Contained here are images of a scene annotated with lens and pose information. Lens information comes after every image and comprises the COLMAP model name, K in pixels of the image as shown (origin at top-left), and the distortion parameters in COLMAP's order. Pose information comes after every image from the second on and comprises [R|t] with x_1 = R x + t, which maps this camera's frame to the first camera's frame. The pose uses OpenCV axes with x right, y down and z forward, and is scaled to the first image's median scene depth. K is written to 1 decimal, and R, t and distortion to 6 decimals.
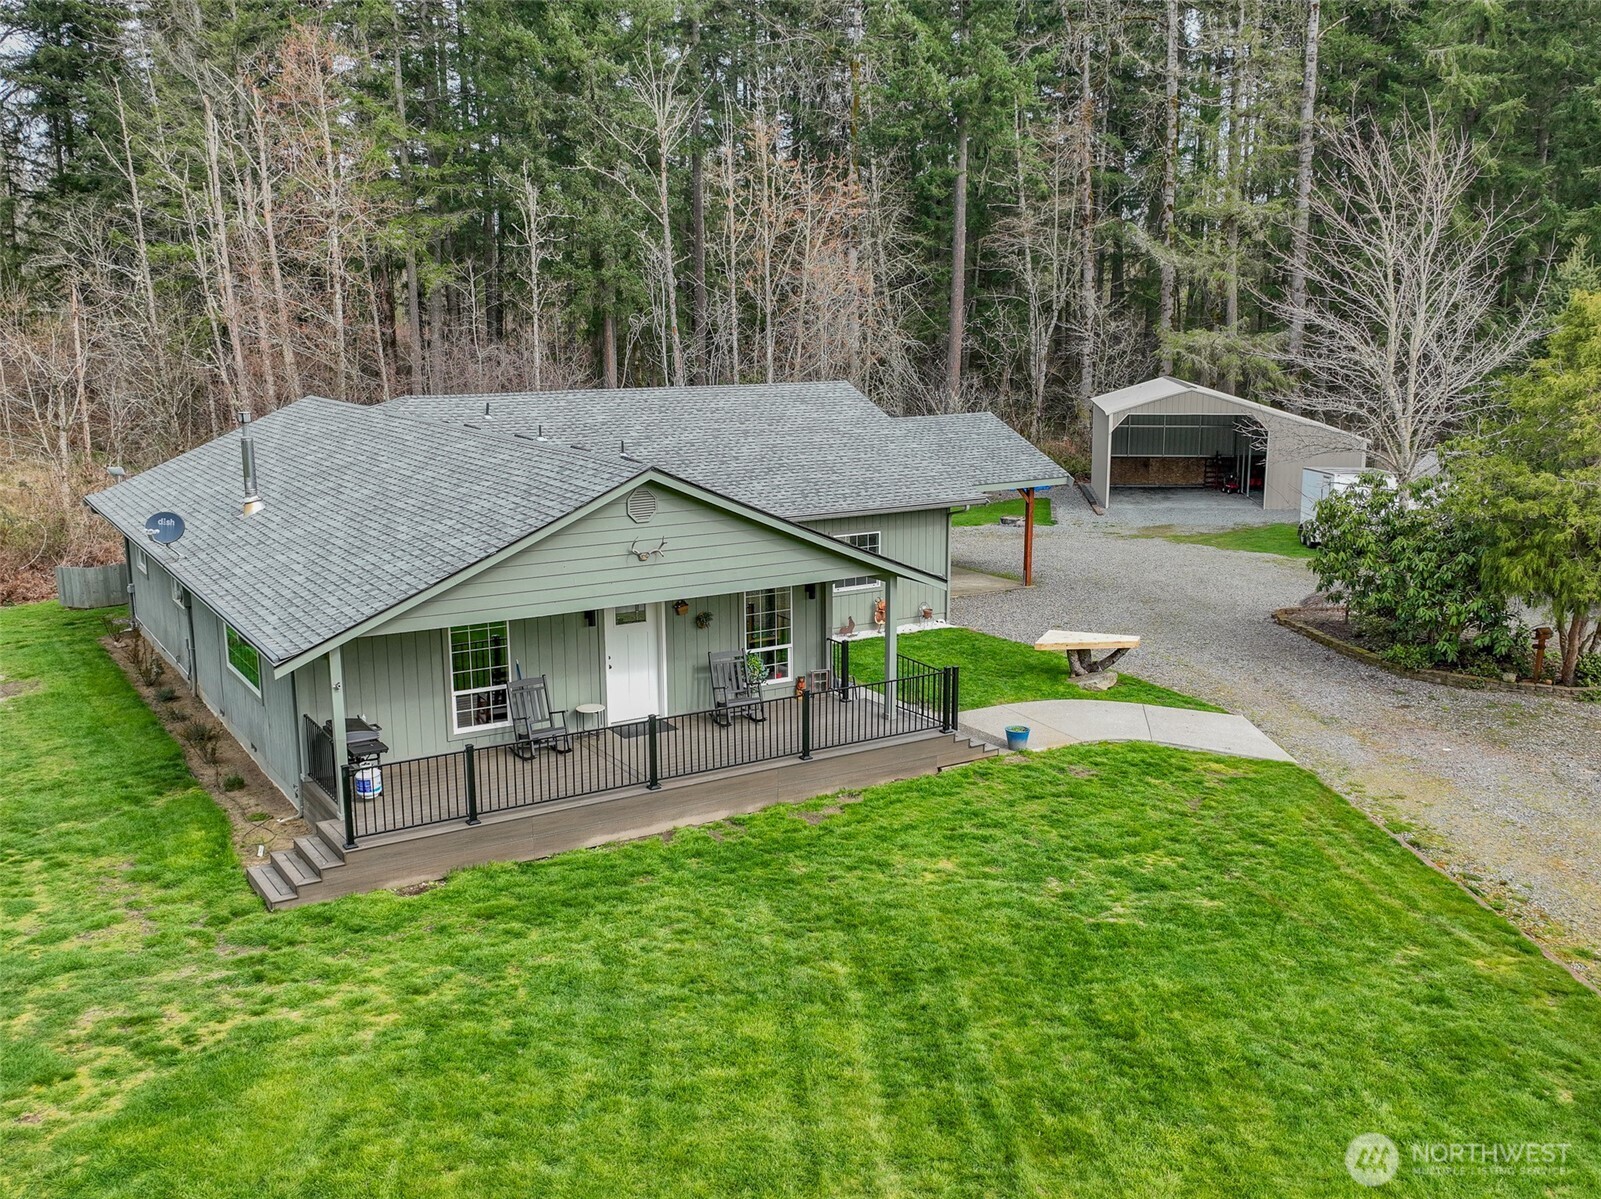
lens RADIAL K [[1489.5, 0, 814.5], [0, 1489.5, 603.7], [0, 0, 1]] dist [0.007072, -0.018022]
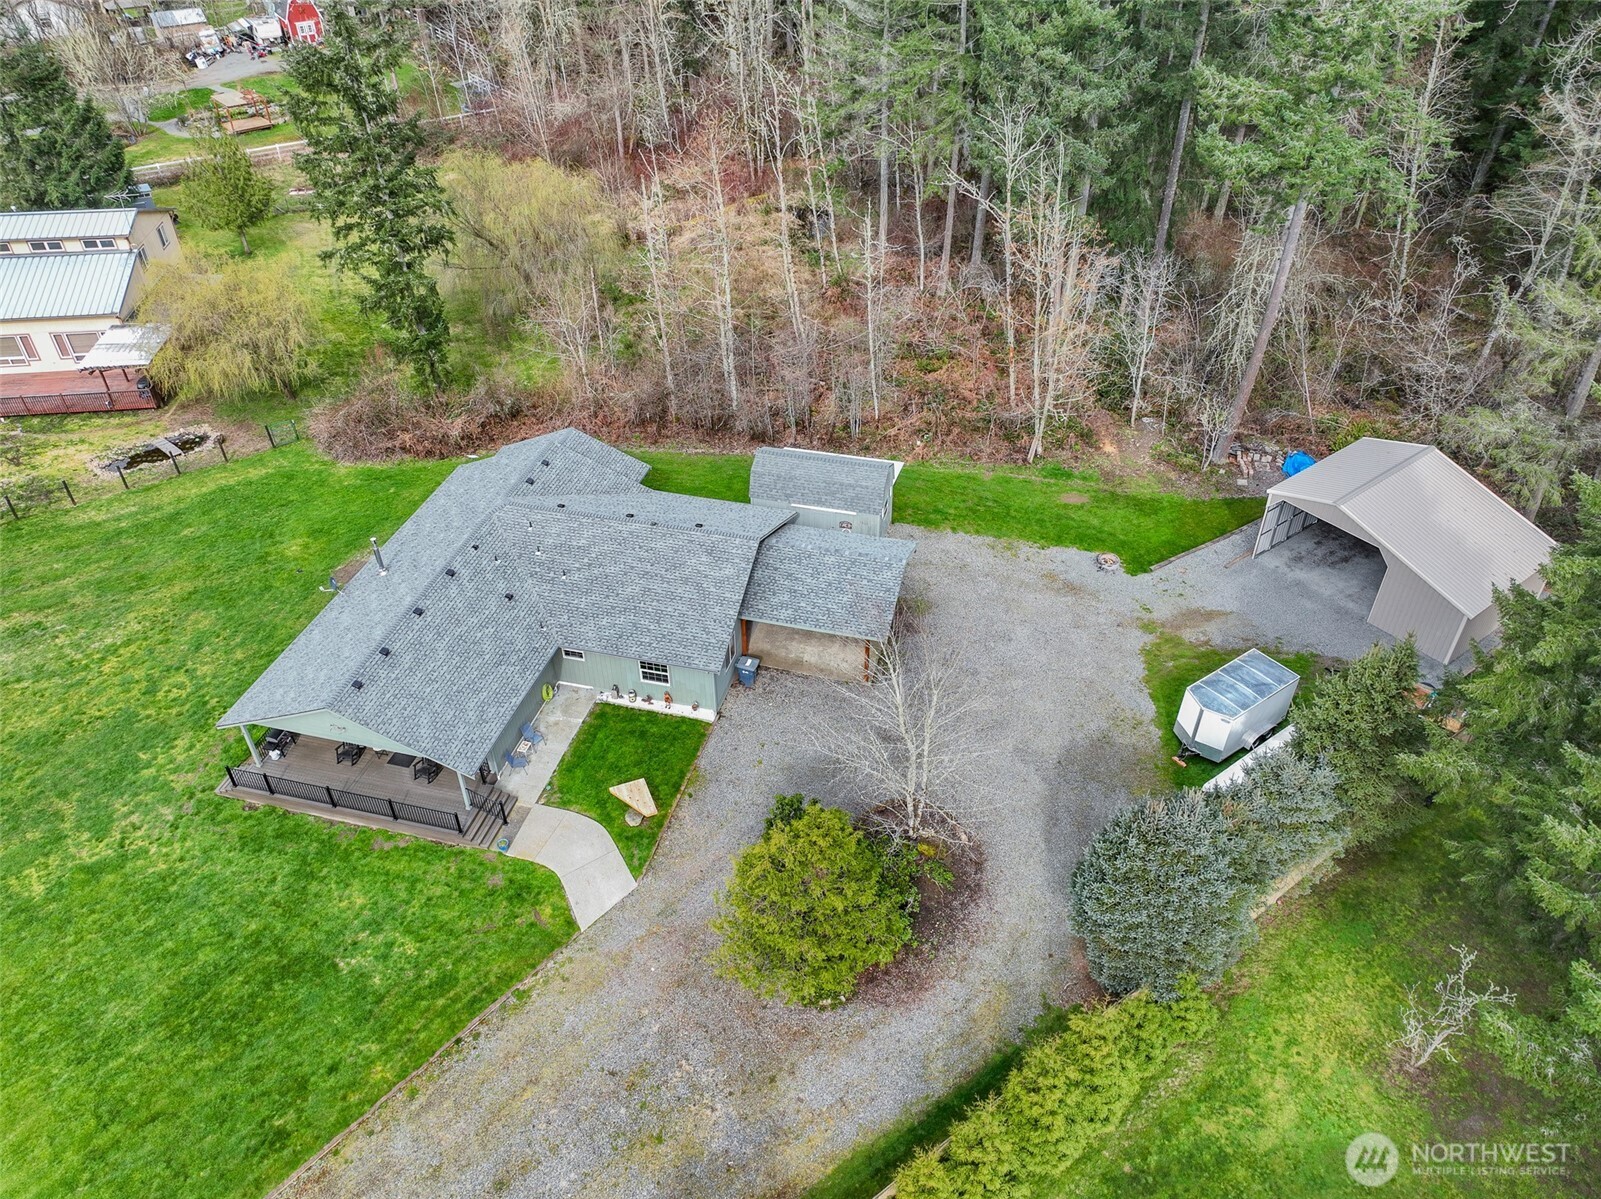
lens RADIAL K [[1167.2, 0, 816.1], [0, 1167.2, 603.3], [0, 0, 1]] dist [-0.000598, 0.005844]
pose [[0.688330, 0.452680, -0.566817, 1.536354], [-0.145477, 0.851659, 0.503501, -1.392349], [0.710660, -0.264116, 0.652077, 0.365002]]
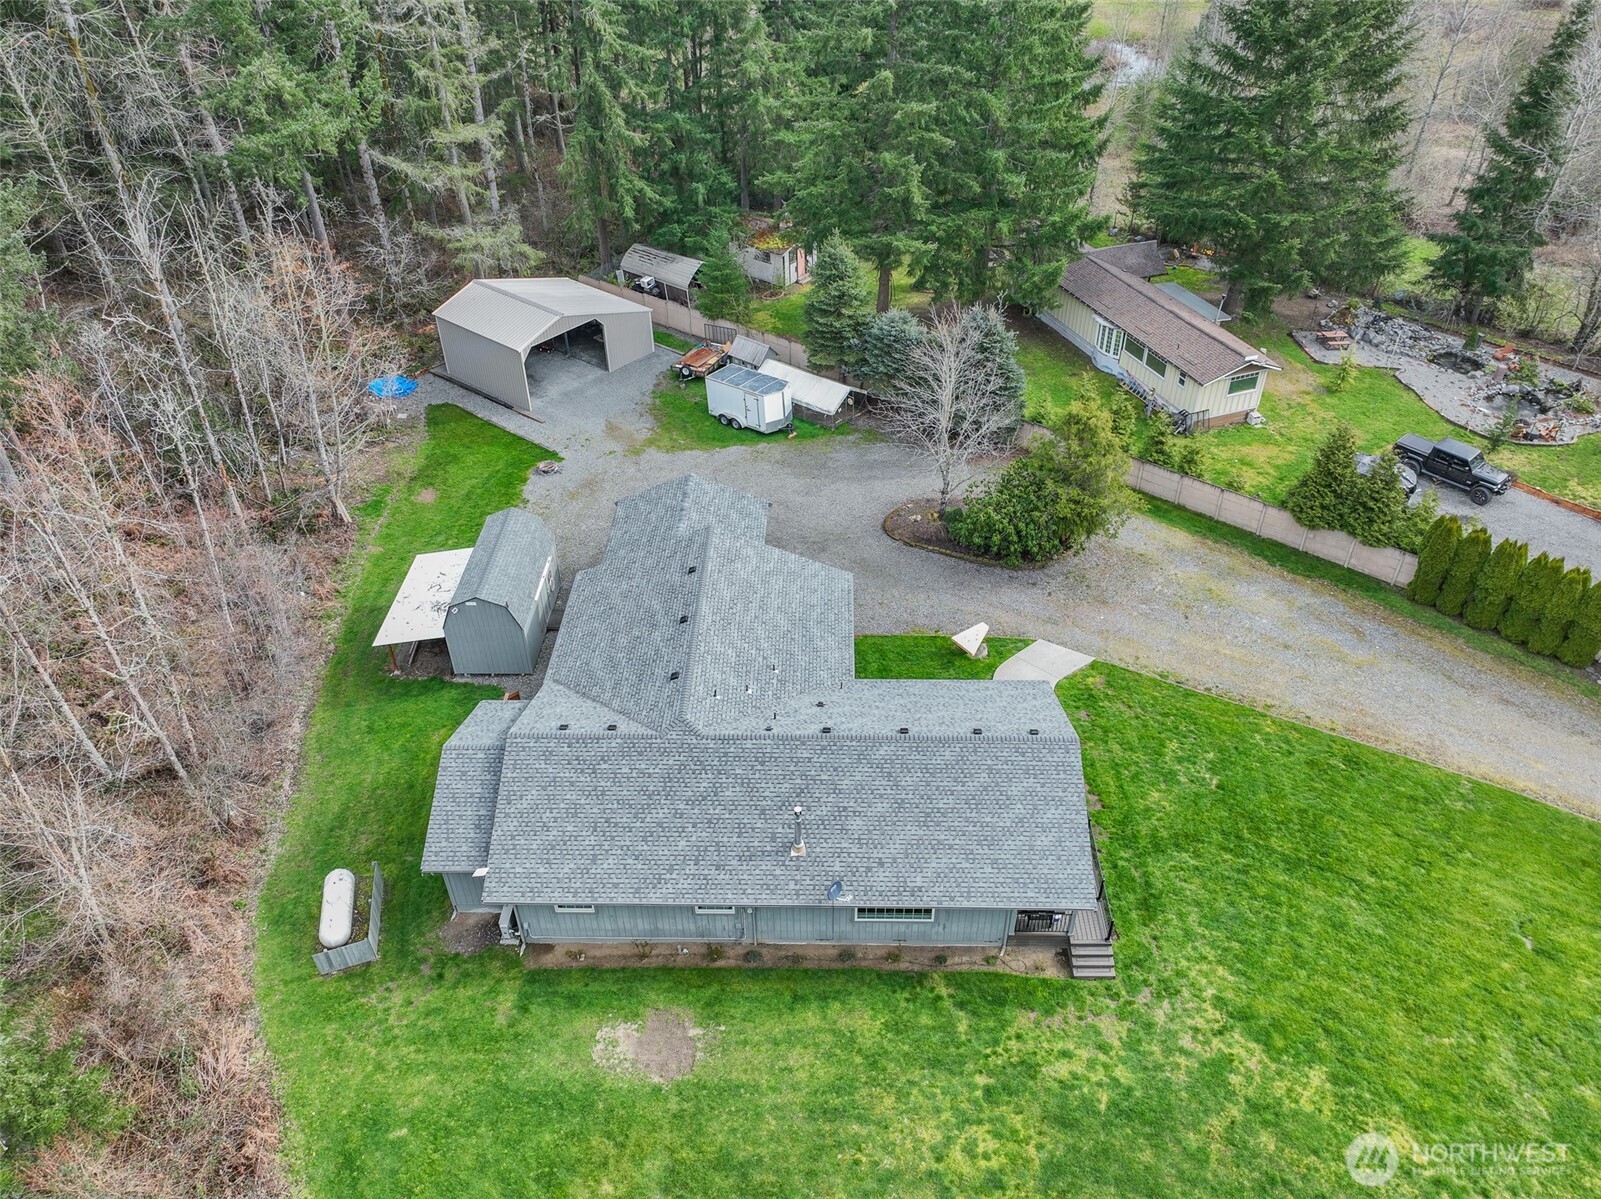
lens RADIAL K [[1167.2, 0, 816.1], [0, 1167.2, 603.3], [0, 0, 1]] dist [-0.000598, 0.005844]
pose [[0.546081, -0.513894, 0.661596, -1.493903], [0.168094, 0.840900, 0.514423, -1.332333], [-0.820695, -0.169707, 0.545582, 0.383844]]
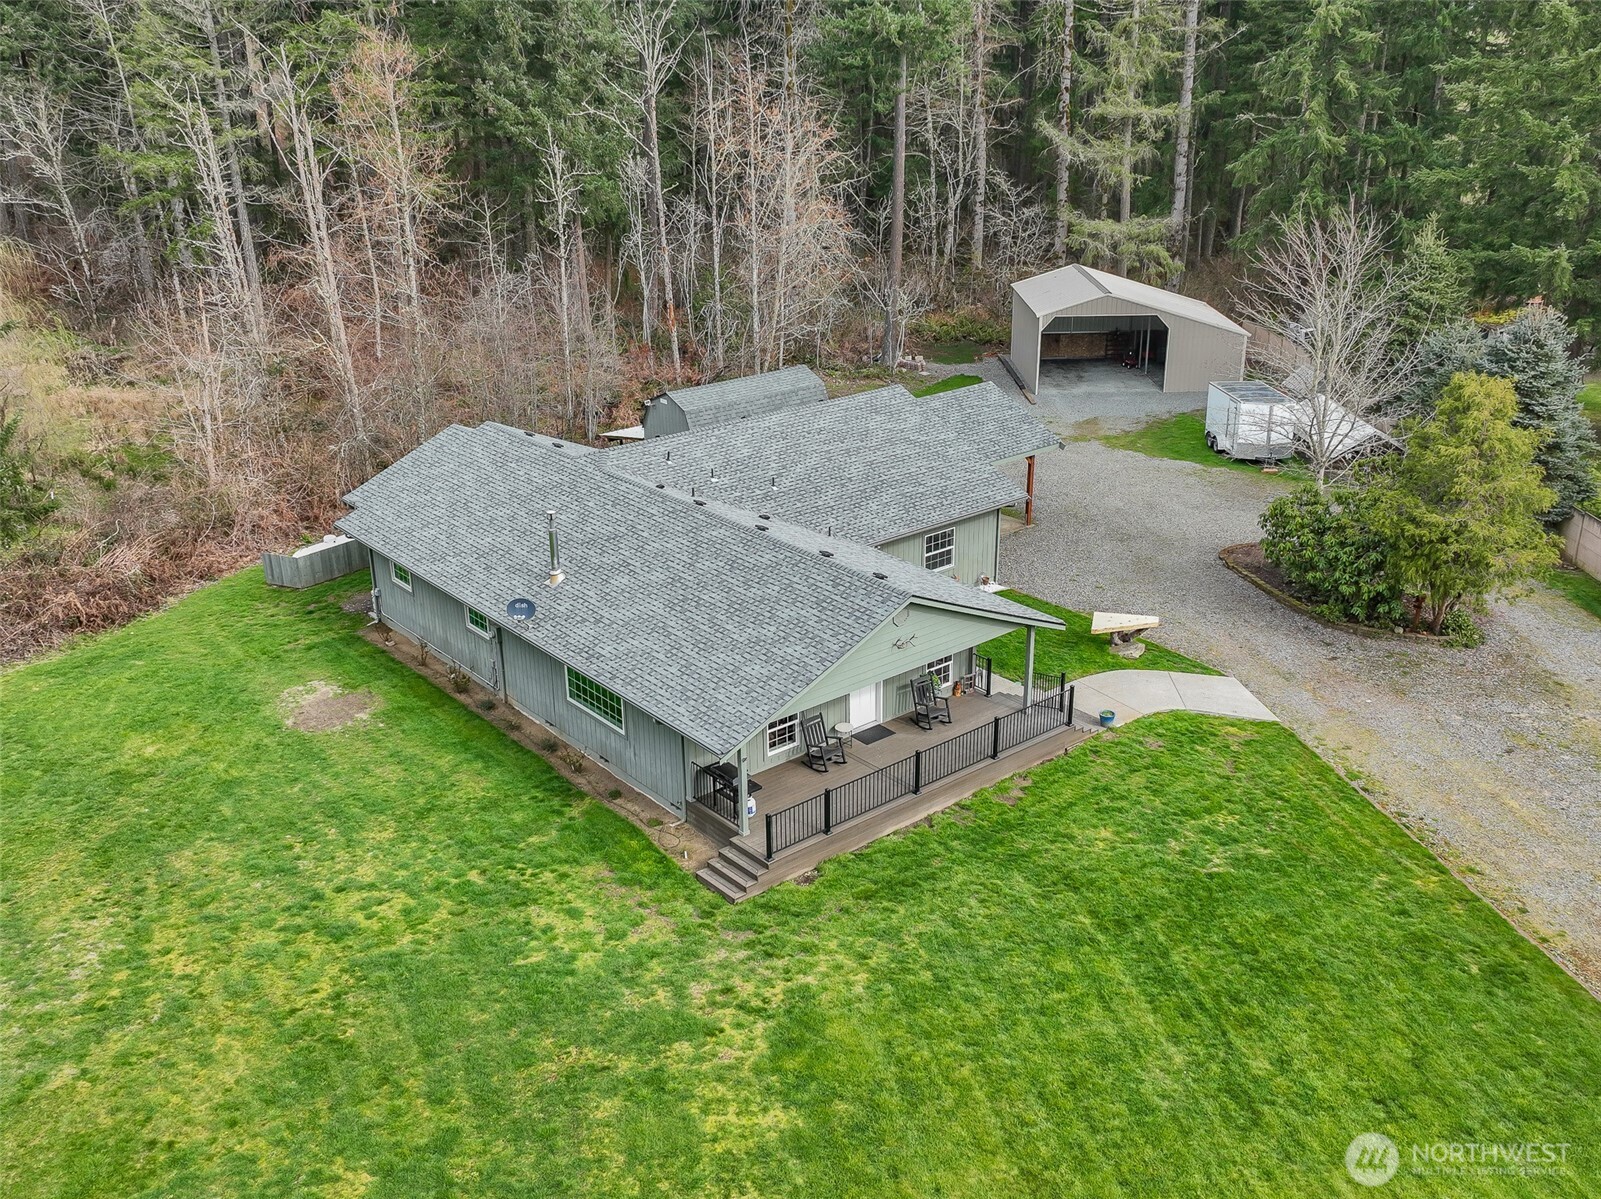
lens RADIAL K [[1489.5, 0, 814.5], [0, 1489.5, 603.7], [0, 0, 1]] dist [0.007072, -0.018022]
pose [[0.990703, -0.054688, 0.124566, -0.416945], [0.030778, 0.982003, 0.186341, -0.386818], [-0.132515, -0.180775, 0.974556, -0.514841]]
